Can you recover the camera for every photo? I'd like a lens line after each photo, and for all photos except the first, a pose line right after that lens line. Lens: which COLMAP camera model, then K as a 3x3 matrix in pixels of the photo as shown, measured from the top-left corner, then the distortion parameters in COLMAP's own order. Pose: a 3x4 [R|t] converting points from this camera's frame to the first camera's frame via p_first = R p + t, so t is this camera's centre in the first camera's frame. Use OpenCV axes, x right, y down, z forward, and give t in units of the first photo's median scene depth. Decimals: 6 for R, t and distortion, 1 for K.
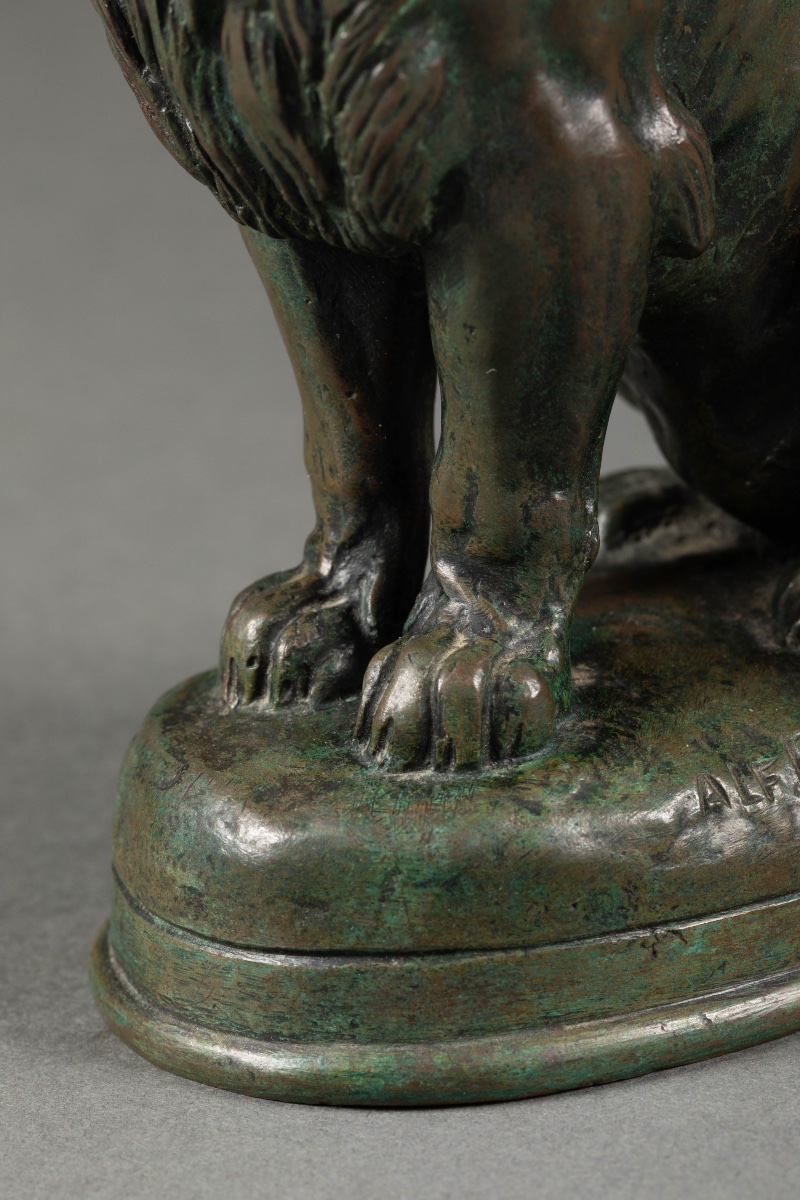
lens RADIAL K [[4714.5, 0, 400.0], [0, 4714.5, 600.0], [0, 0, 1]] dist [0.103815, -5.830150]
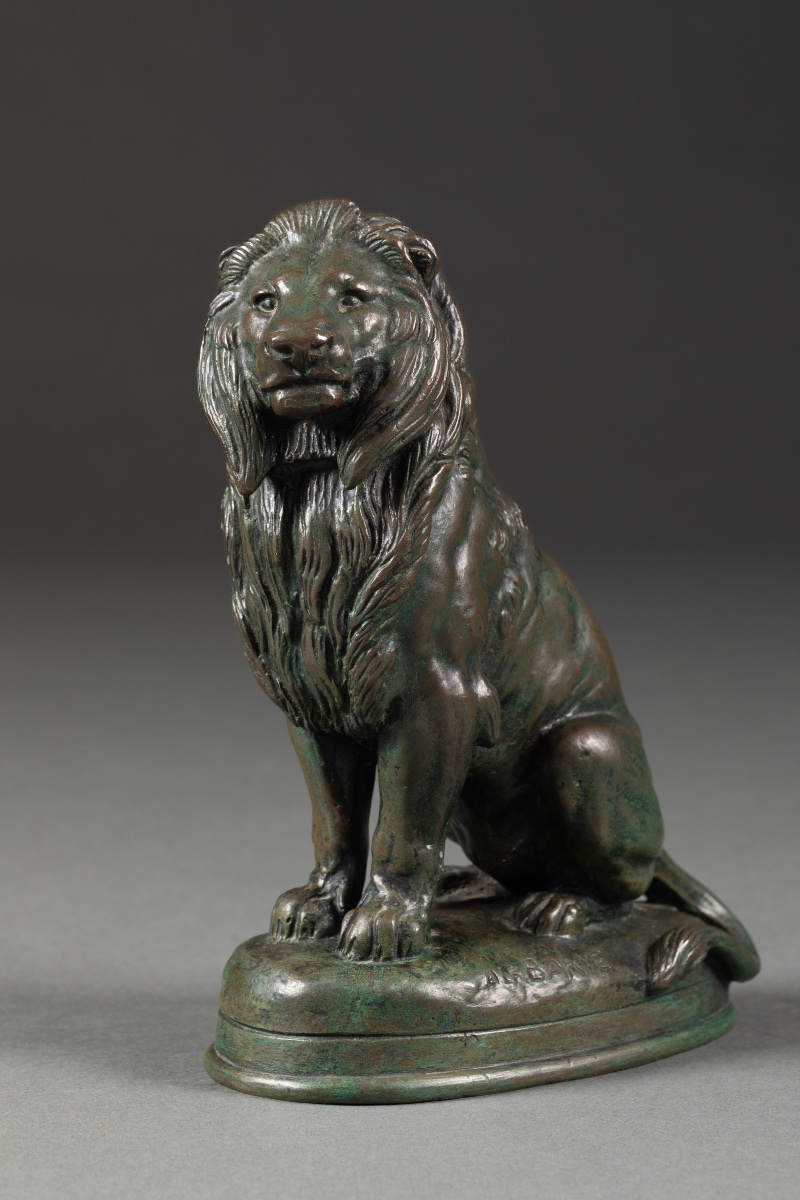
lens RADIAL K [[3670.4, 0, 398.4], [0, 3670.4, 723.6], [0, 0, 1]] dist [0.044613, 0.450209]
pose [[0.994303, 0.049997, 0.094134, -0.156307], [-0.031084, 0.980787, -0.192589, 0.269913], [-0.101954, 0.188566, 0.976754, -0.781400]]
